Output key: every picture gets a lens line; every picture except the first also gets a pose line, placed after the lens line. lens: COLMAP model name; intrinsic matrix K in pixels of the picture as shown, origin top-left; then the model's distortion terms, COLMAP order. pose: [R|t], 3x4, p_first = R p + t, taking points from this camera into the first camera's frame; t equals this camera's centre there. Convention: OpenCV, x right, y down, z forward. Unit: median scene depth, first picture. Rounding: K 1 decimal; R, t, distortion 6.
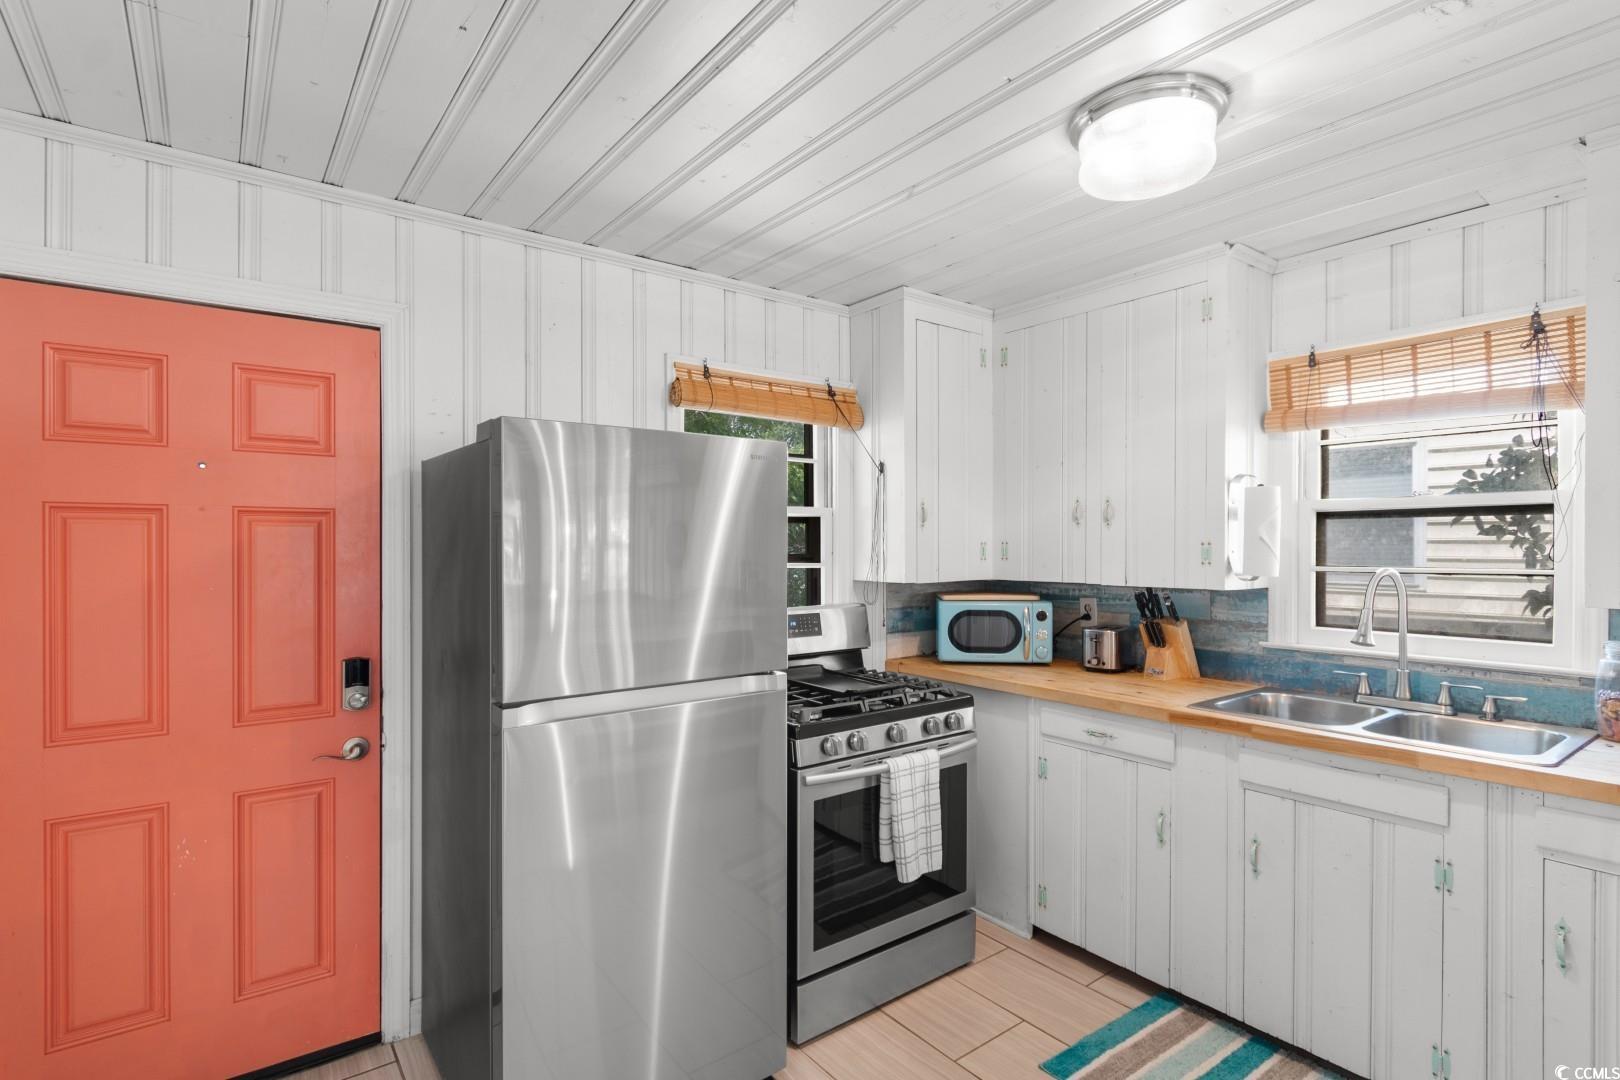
lens RADIAL K [[795.3, 0, 816.7], [0, 795.3, 544.0], [0, 0, 1]] dist [-0.007635, 0.001301]
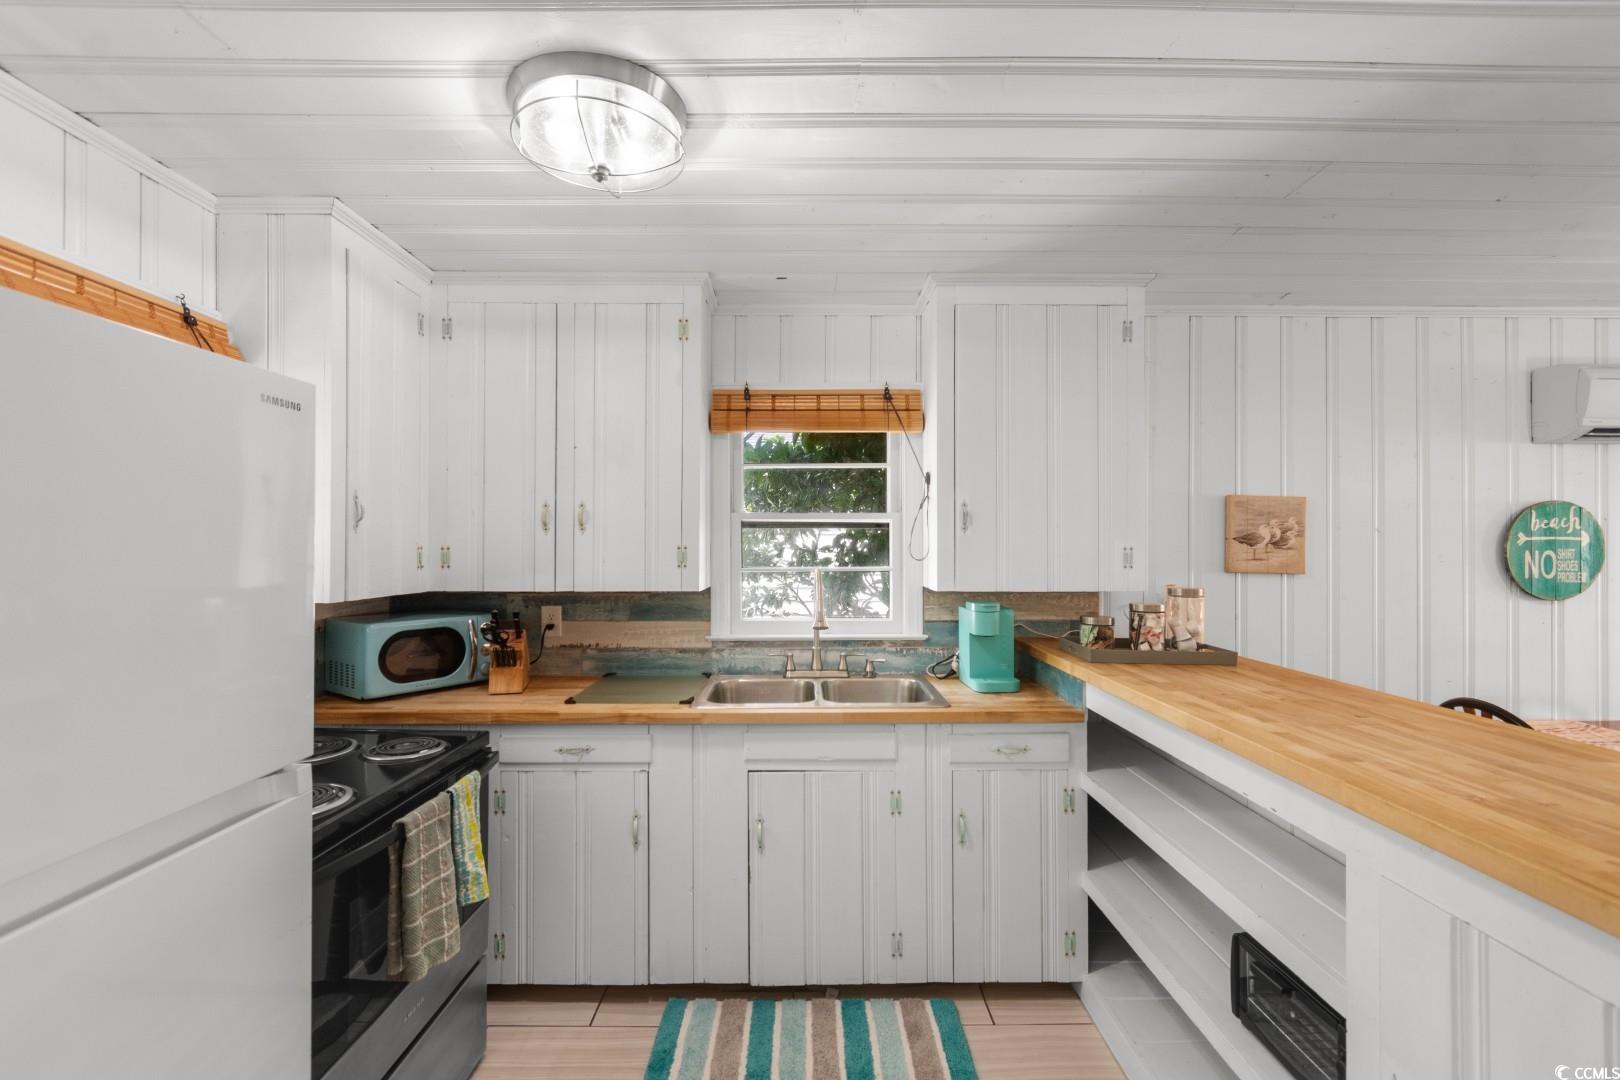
lens RADIAL K [[710.3, 0, 807.7], [0, 710.3, 542.2], [0, 0, 1]] dist [0.000913, -0.000578]
pose [[0.594060, 0.009009, 0.804370, -0.204705], [0.000123, 0.999936, -0.011290, 0.000620], [-0.804421, 0.006806, 0.594021, 0.332831]]
